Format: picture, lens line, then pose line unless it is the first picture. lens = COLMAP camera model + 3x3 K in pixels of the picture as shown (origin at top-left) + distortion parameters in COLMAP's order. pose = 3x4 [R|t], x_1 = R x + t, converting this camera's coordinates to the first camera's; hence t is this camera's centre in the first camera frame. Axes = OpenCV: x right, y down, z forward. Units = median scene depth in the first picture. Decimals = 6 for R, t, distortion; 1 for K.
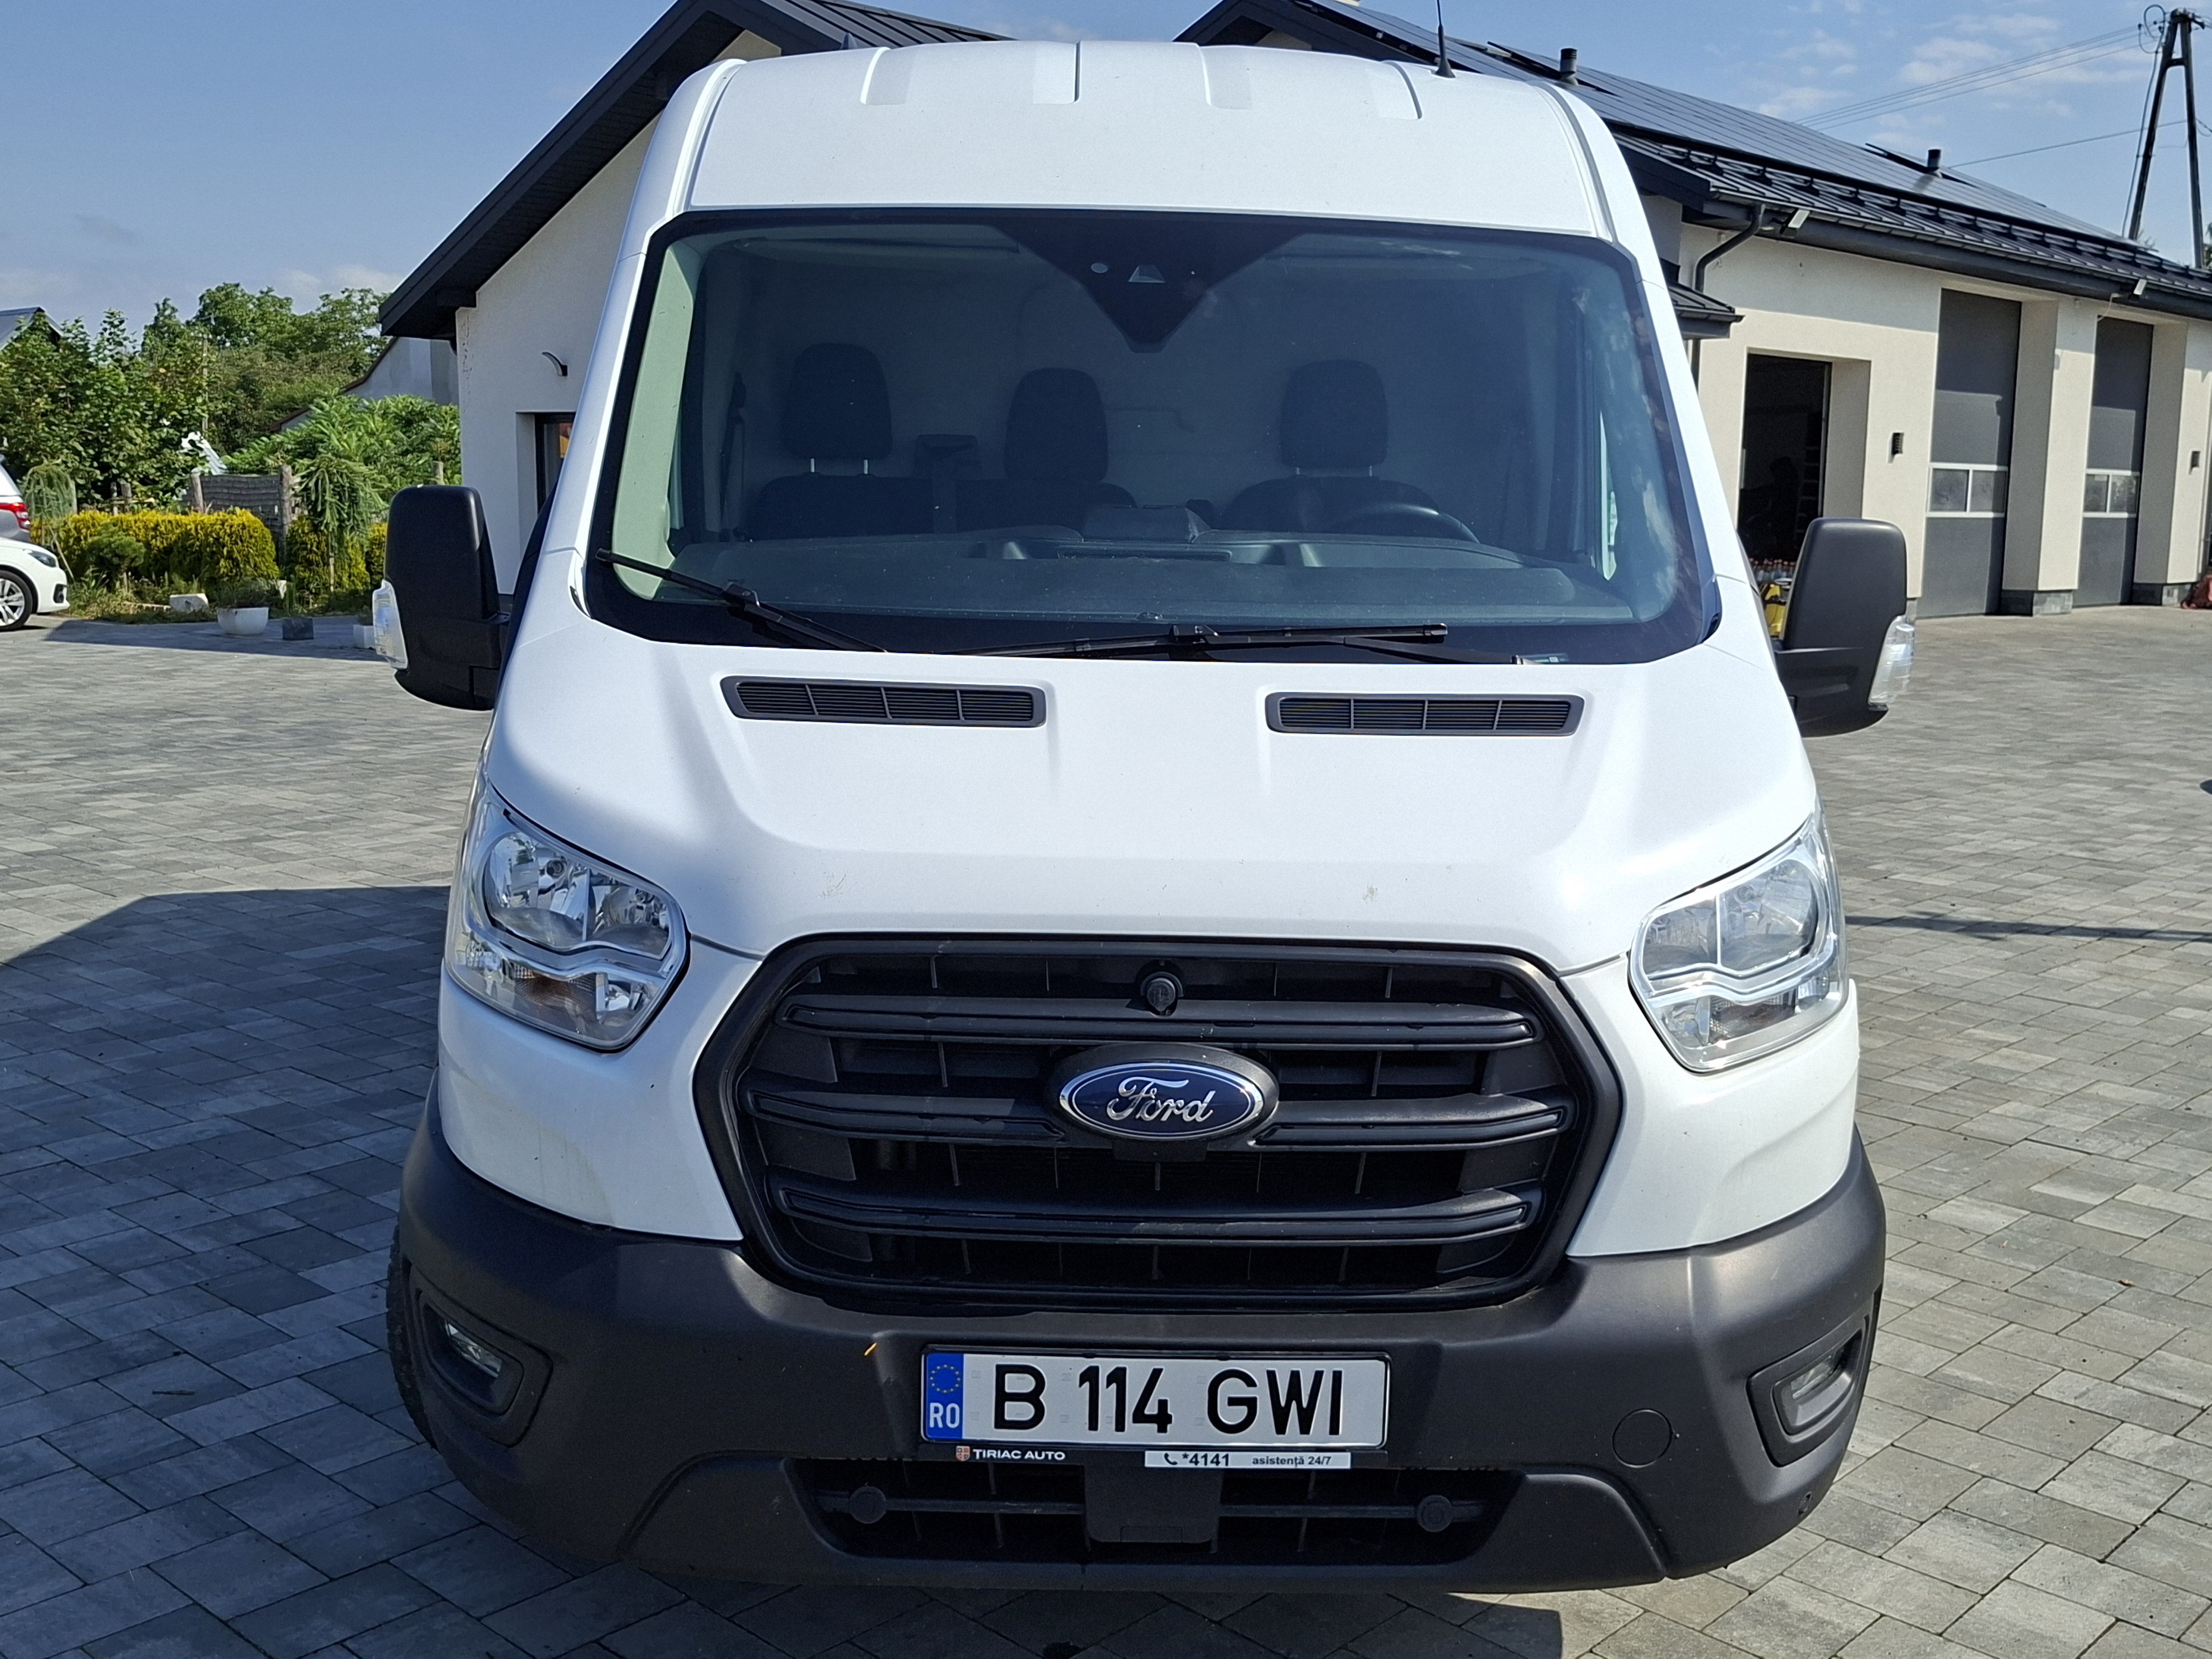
lens RADIAL K [[2153.1, 0, 1097.8], [0, 2153.1, 820.1], [0, 0, 1]] dist [0.158971, -0.210048]
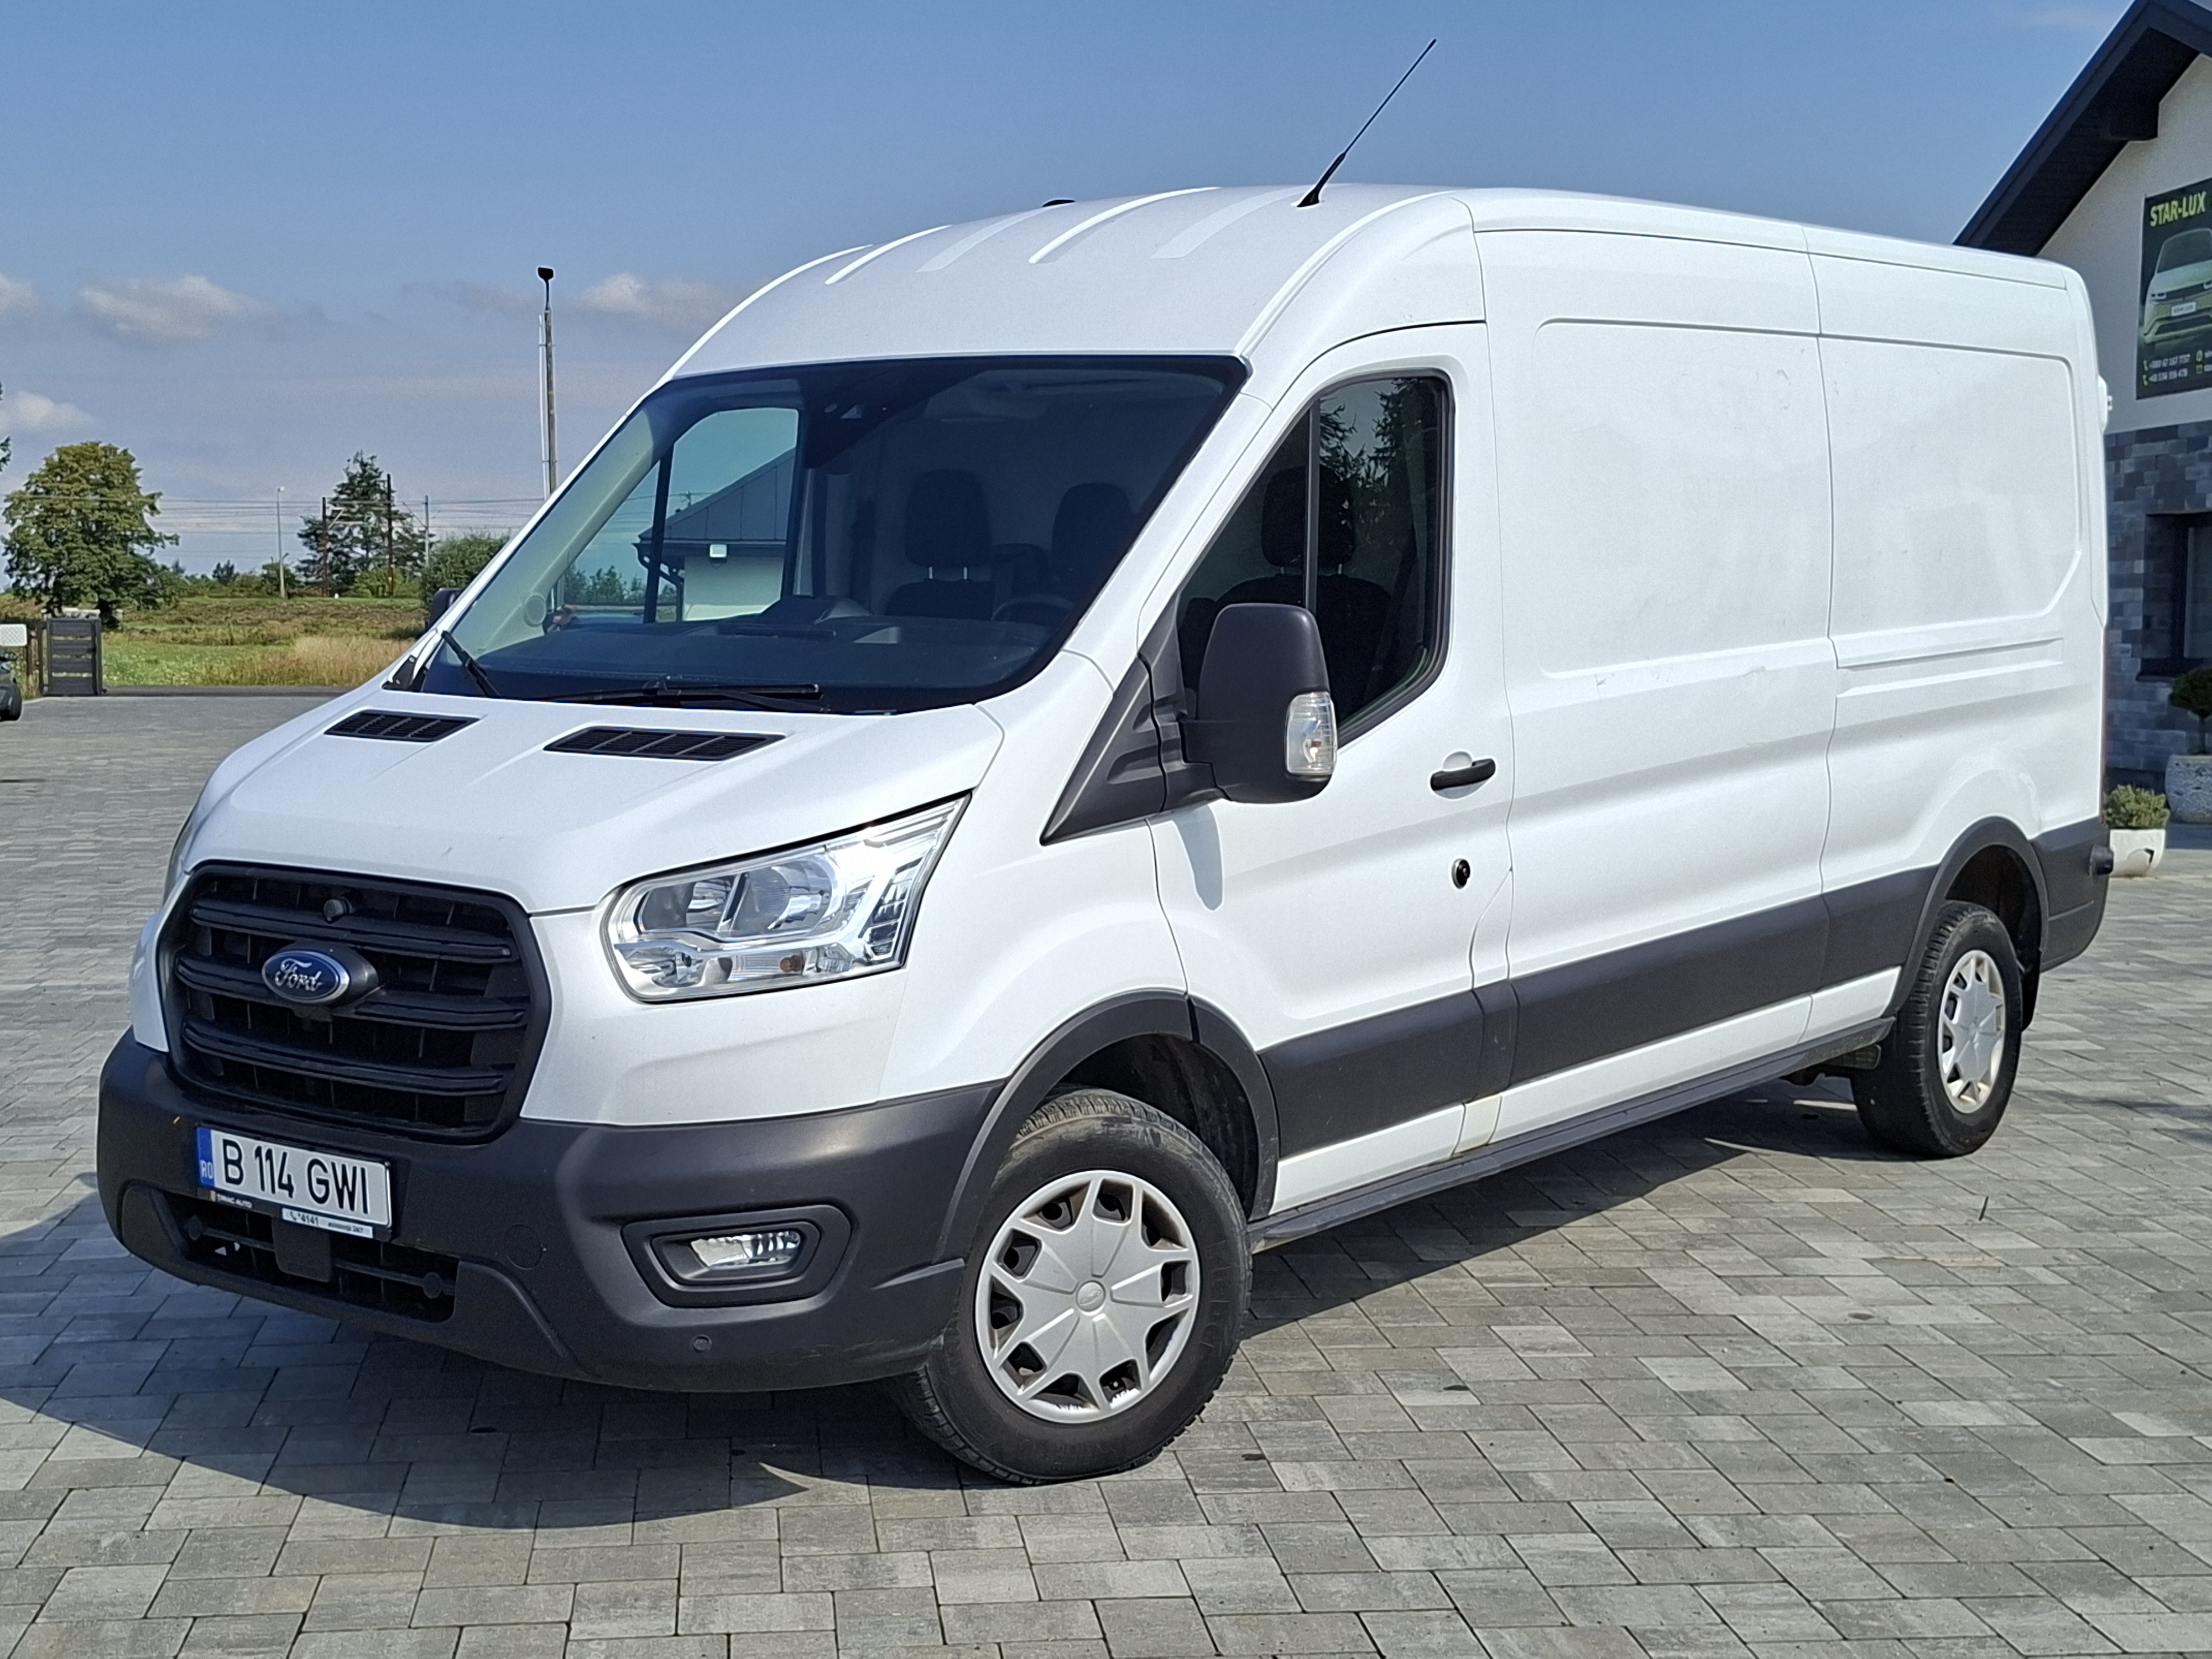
lens RADIAL K [[2804.5, 0, 1106.0], [0, 2804.5, 829.5], [0, 0, 1]] dist [0.202195, -0.448175]
pose [[0.770907, 0.038364, -0.635791, 1.703723], [-0.089136, 0.994860, -0.048049, 0.072723], [0.630679, 0.093714, 0.770364, -0.184073]]
